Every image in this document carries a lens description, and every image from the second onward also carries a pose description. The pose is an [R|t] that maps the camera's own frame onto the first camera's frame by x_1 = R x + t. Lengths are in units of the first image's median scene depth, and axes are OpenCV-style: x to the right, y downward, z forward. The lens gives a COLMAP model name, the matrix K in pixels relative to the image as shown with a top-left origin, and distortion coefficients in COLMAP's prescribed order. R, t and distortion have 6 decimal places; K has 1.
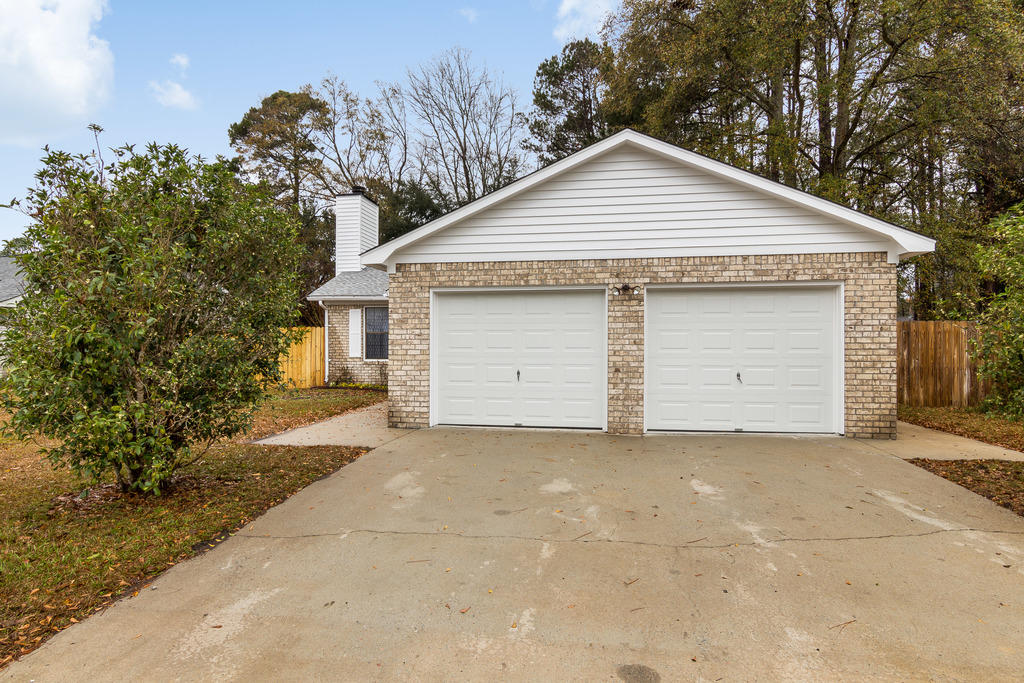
lens RADIAL K [[560.2, 0, 512.0], [0, 560.2, 341.5], [0, 0, 1]] dist [0.000570, 0.000019]
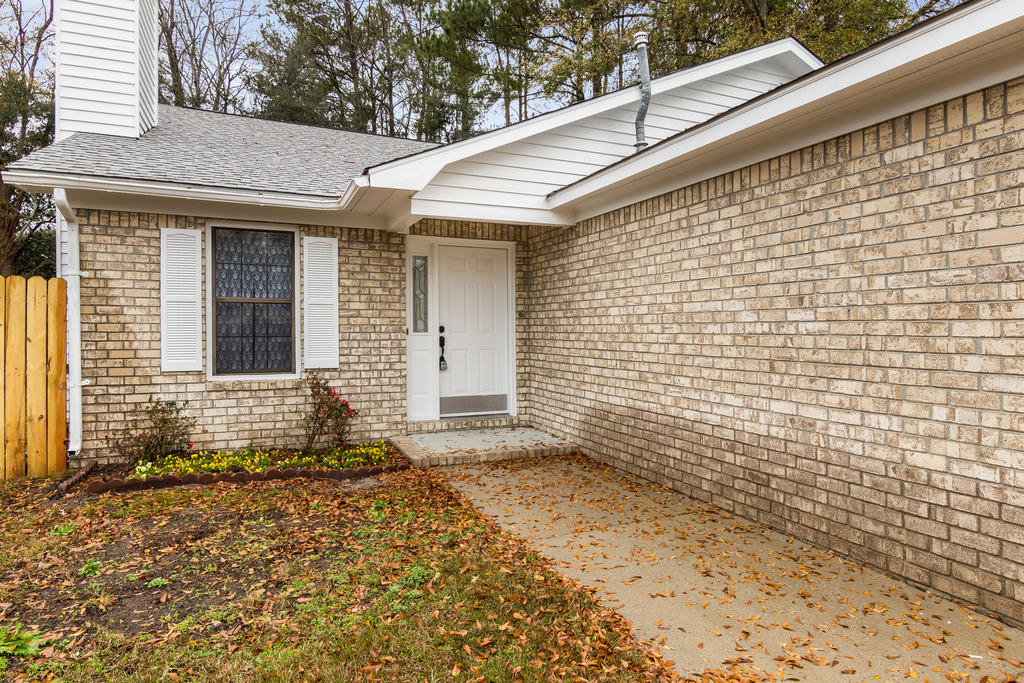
lens RADIAL K [[599.7, 0, 511.5], [0, 599.7, 327.6], [0, 0, 1]] dist [-0.003197, -0.000859]
pose [[0.850402, 0.000619, 0.526132, -0.300935], [-0.000830, 1.000000, 0.000165, 0.001735], [-0.526132, -0.000576, 0.850403, 0.588627]]
